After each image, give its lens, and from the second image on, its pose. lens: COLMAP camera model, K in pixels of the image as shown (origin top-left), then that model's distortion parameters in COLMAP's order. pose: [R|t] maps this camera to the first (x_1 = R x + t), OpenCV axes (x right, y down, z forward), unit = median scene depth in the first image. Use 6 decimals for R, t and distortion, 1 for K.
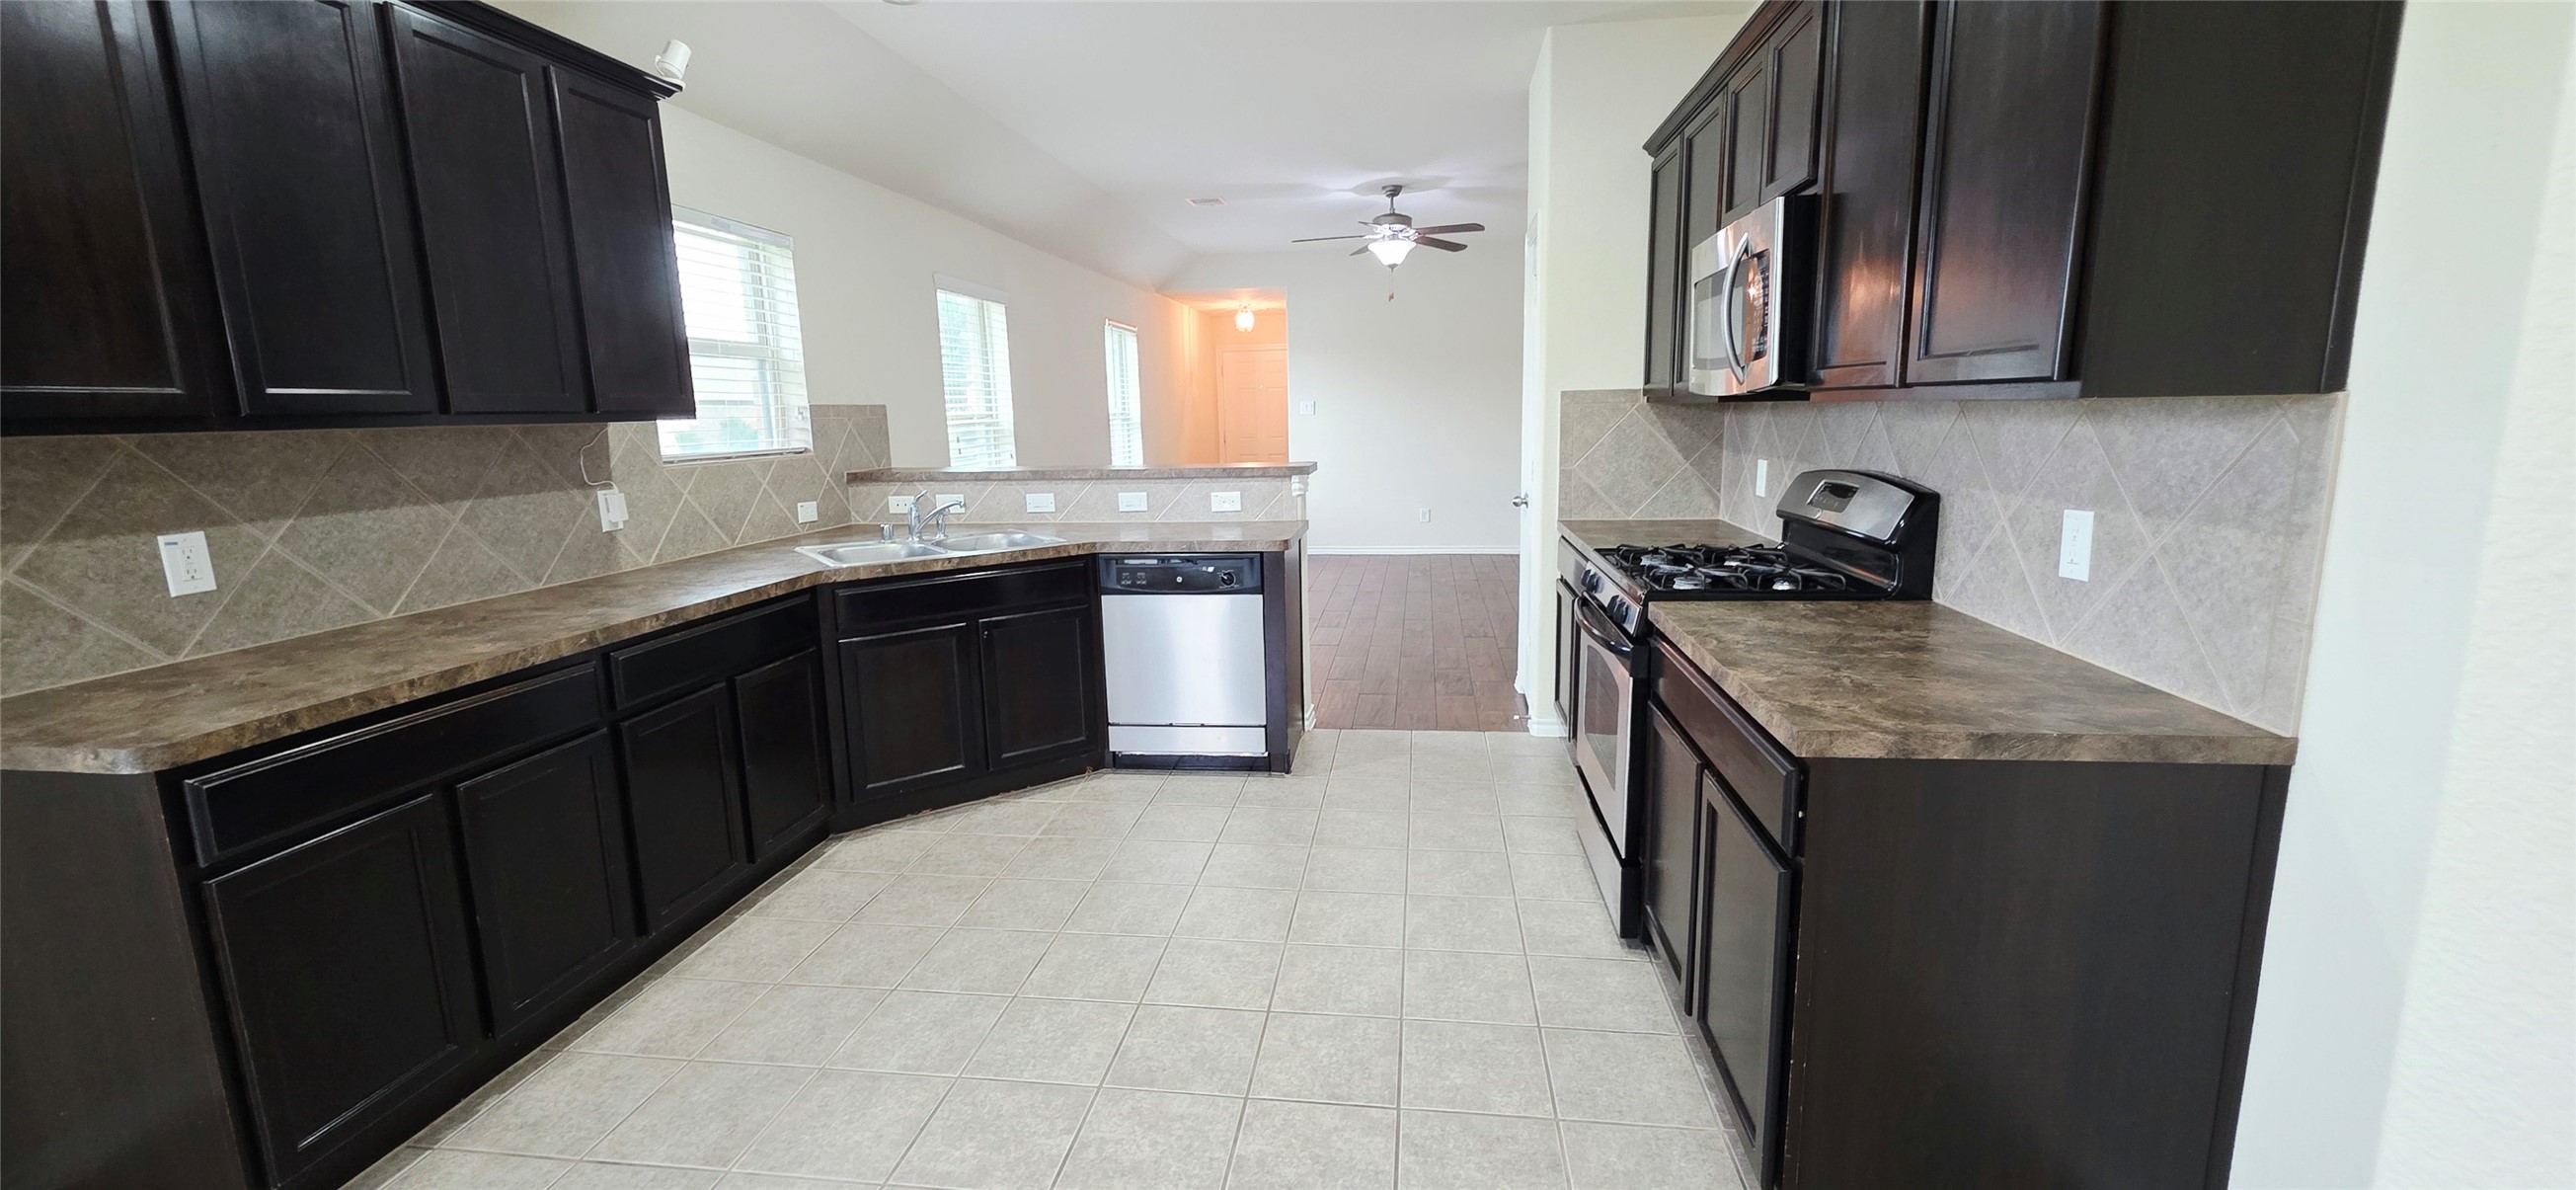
lens RADIAL K [[1020.0, 0, 1289.7], [0, 1020.0, 591.4], [0, 0, 1]] dist [0.001454, -0.000628]
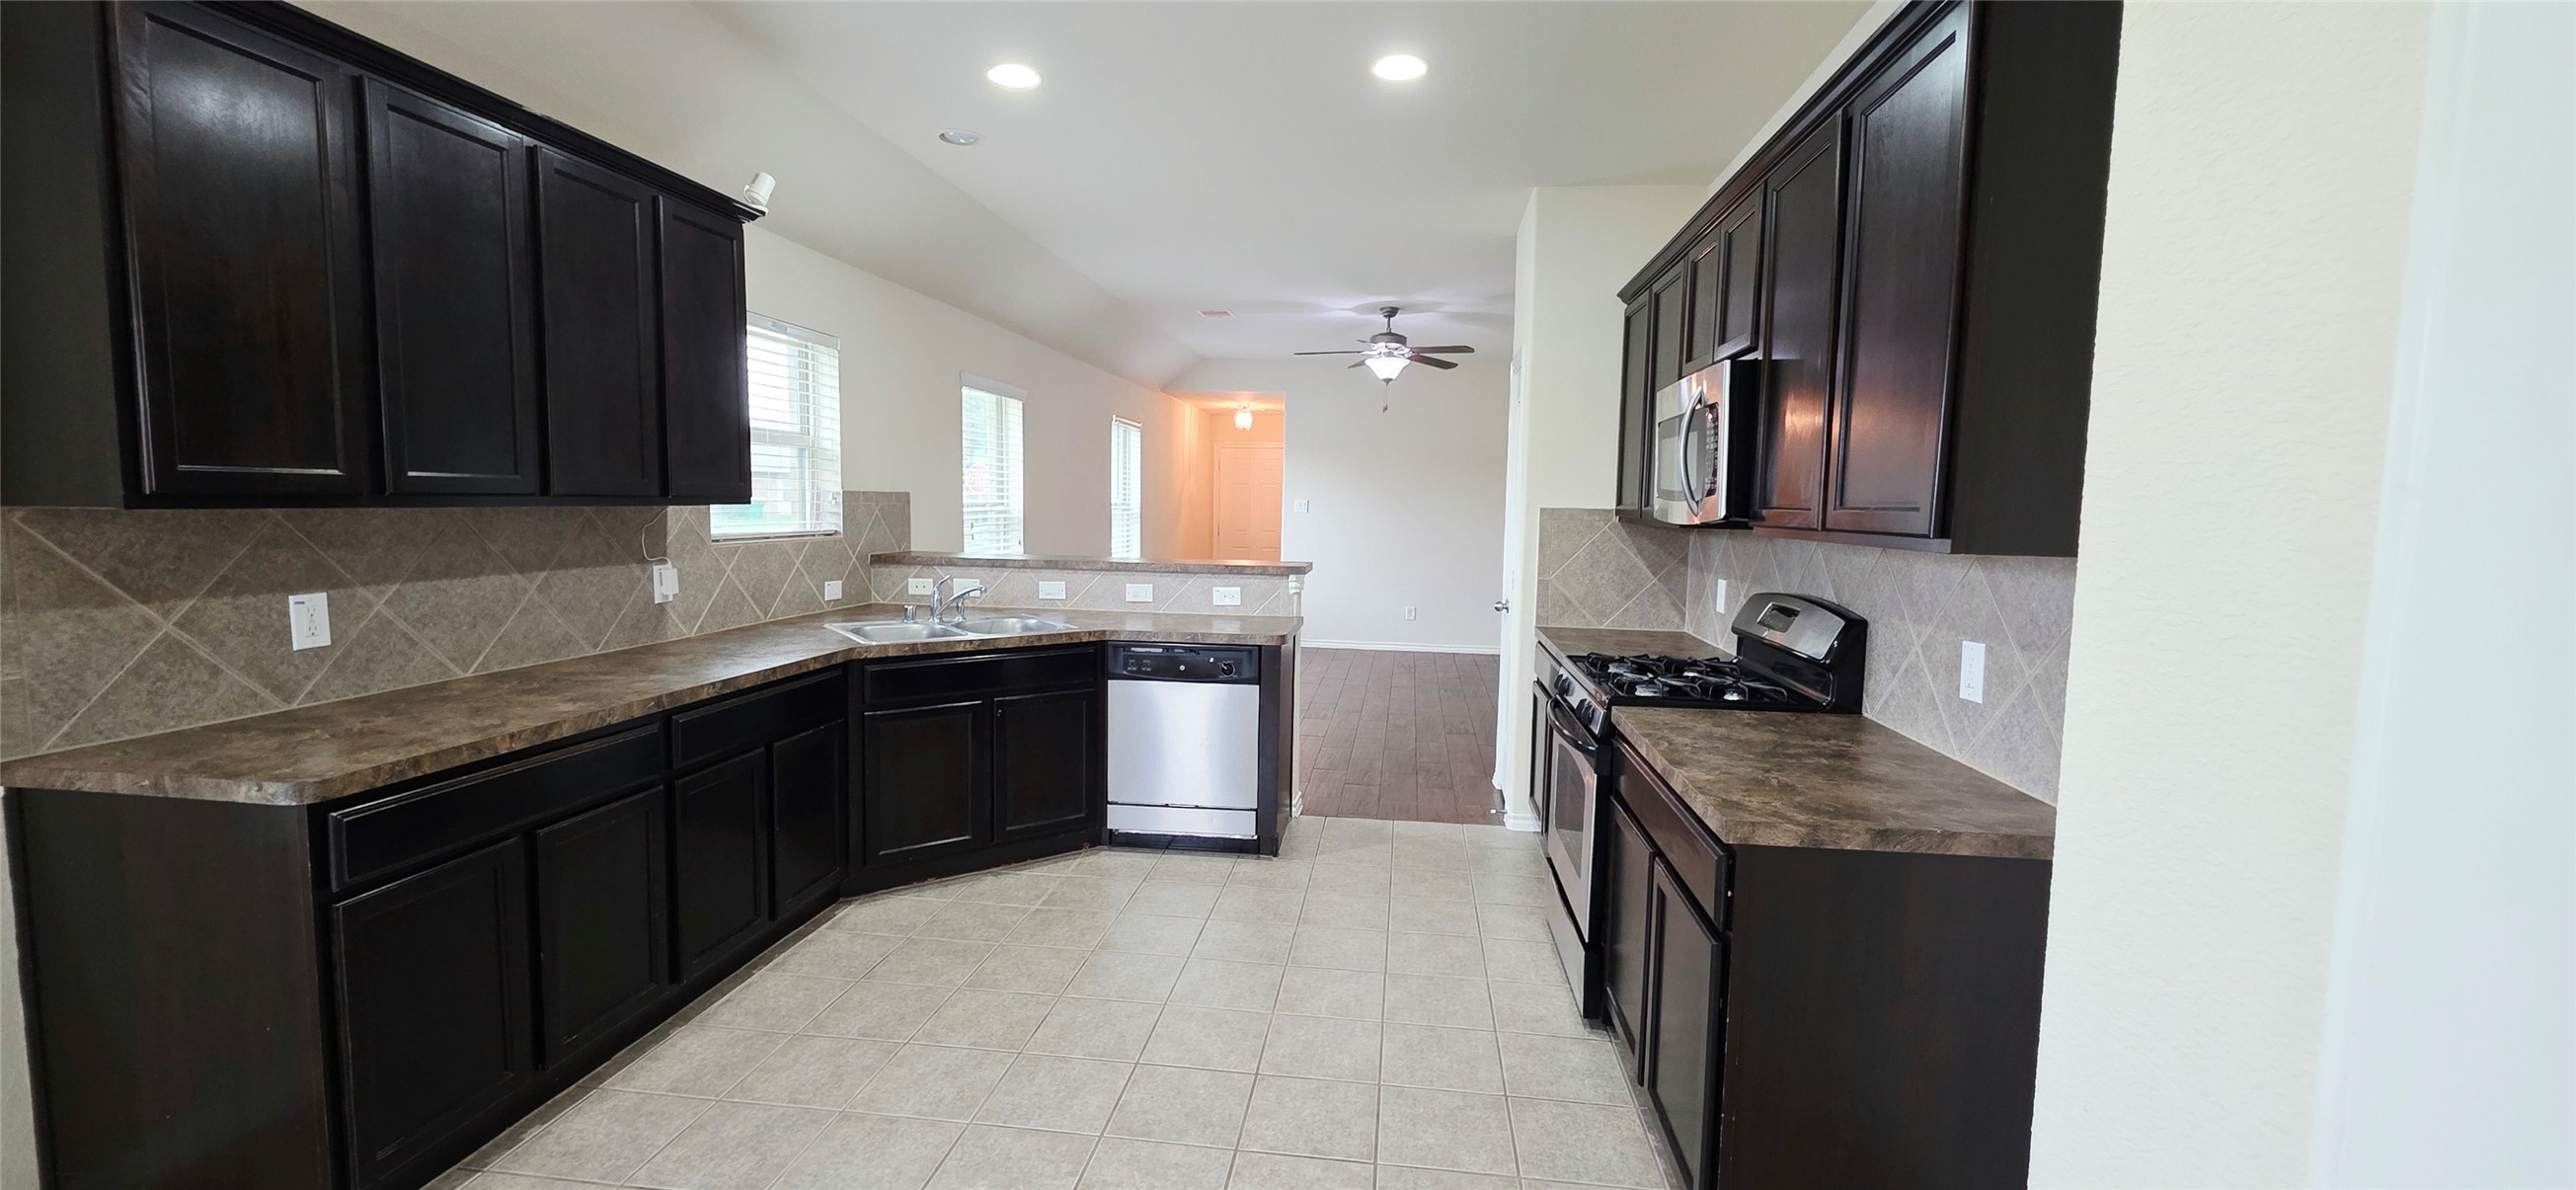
lens RADIAL K [[1020.0, 0, 1289.7], [0, 1020.0, 591.4], [0, 0, 1]] dist [0.001454, -0.000628]
pose [[0.999074, 0.040622, 0.014156, -0.018436], [-0.039213, 0.995298, -0.088569, -0.001862], [-0.017688, 0.087932, 0.995969, -0.102037]]
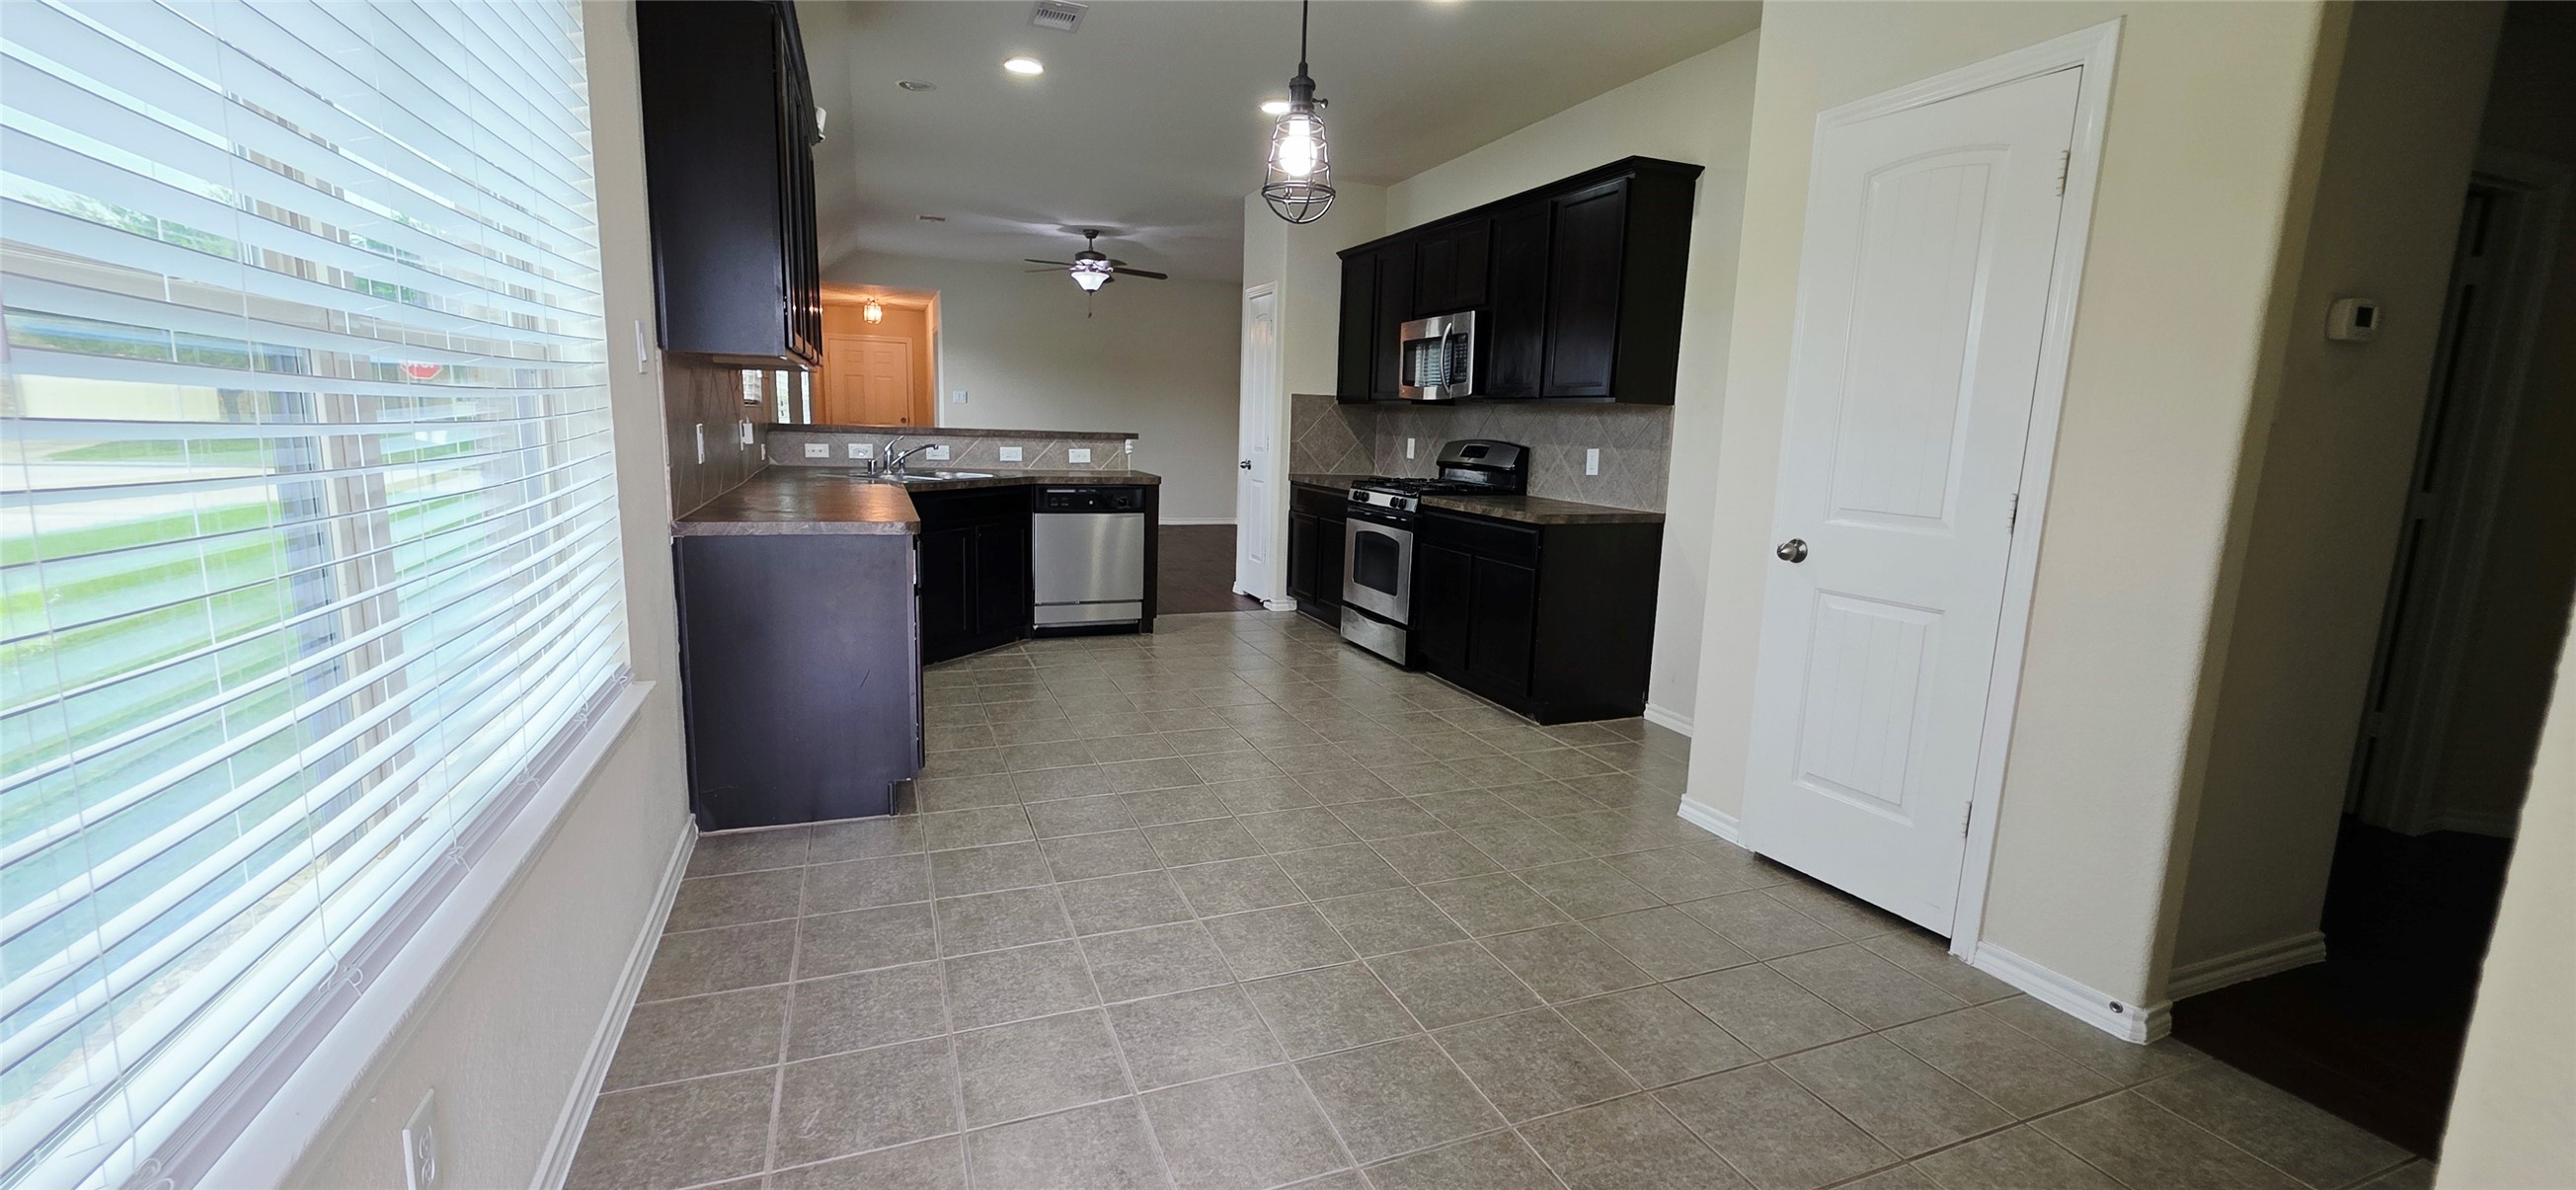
lens RADIAL K [[1021.2, 0, 1274.4], [0, 1021.2, 587.4], [0, 0, 1]] dist [0.005932, -0.000087]
pose [[0.874732, -0.026984, 0.483855, -0.816038], [0.032714, 0.999459, -0.003403, 0.172121], [-0.483501, 0.018806, 0.875142, -0.599617]]
